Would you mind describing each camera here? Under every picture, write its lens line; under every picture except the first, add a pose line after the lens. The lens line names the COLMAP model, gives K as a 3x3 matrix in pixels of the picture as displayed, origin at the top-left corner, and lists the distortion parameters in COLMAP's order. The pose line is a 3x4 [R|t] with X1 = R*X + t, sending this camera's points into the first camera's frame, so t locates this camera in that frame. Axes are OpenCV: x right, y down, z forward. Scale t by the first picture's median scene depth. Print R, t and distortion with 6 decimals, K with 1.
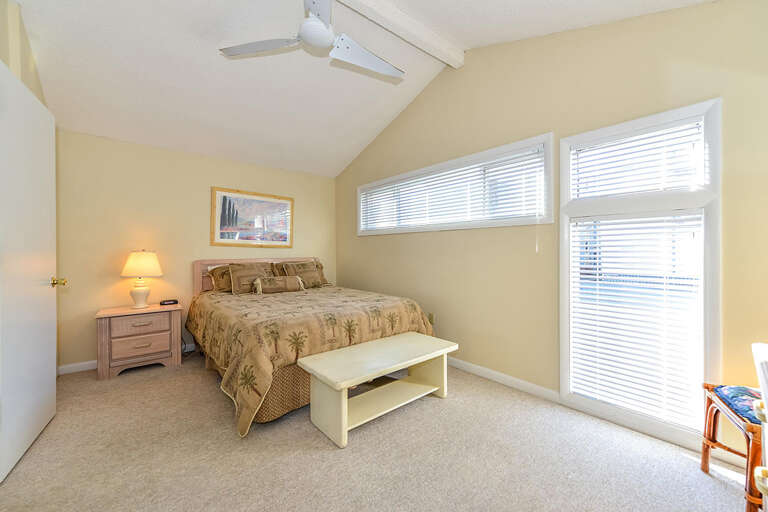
lens RADIAL K [[308.3, 0, 384.0], [0, 308.3, 256.0], [0, 0, 1]] dist [0.000259, 0.000024]
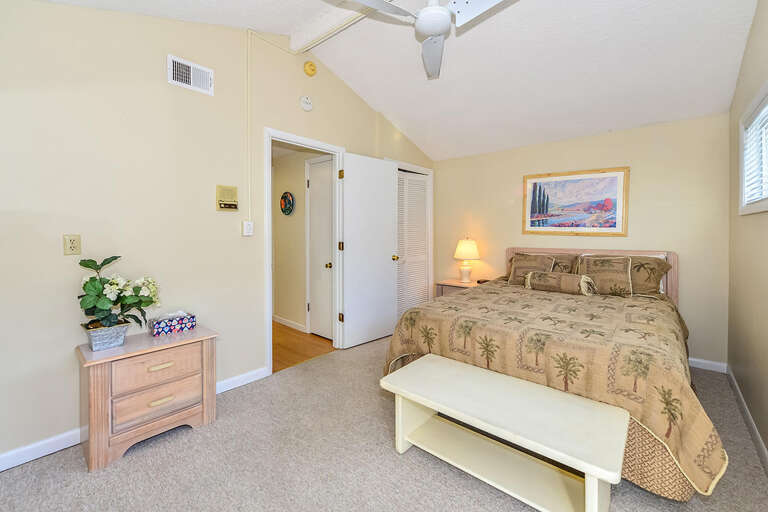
lens RADIAL K [[319.7, 0, 385.5], [0, 319.7, 235.7], [0, 0, 1]] dist [0.000206, -0.000080]
pose [[0.142378, 0.014208, -0.989710, 0.421335], [-0.008175, 0.999880, 0.013178, -0.038389], [0.989779, 0.006215, 0.142477, 0.400416]]
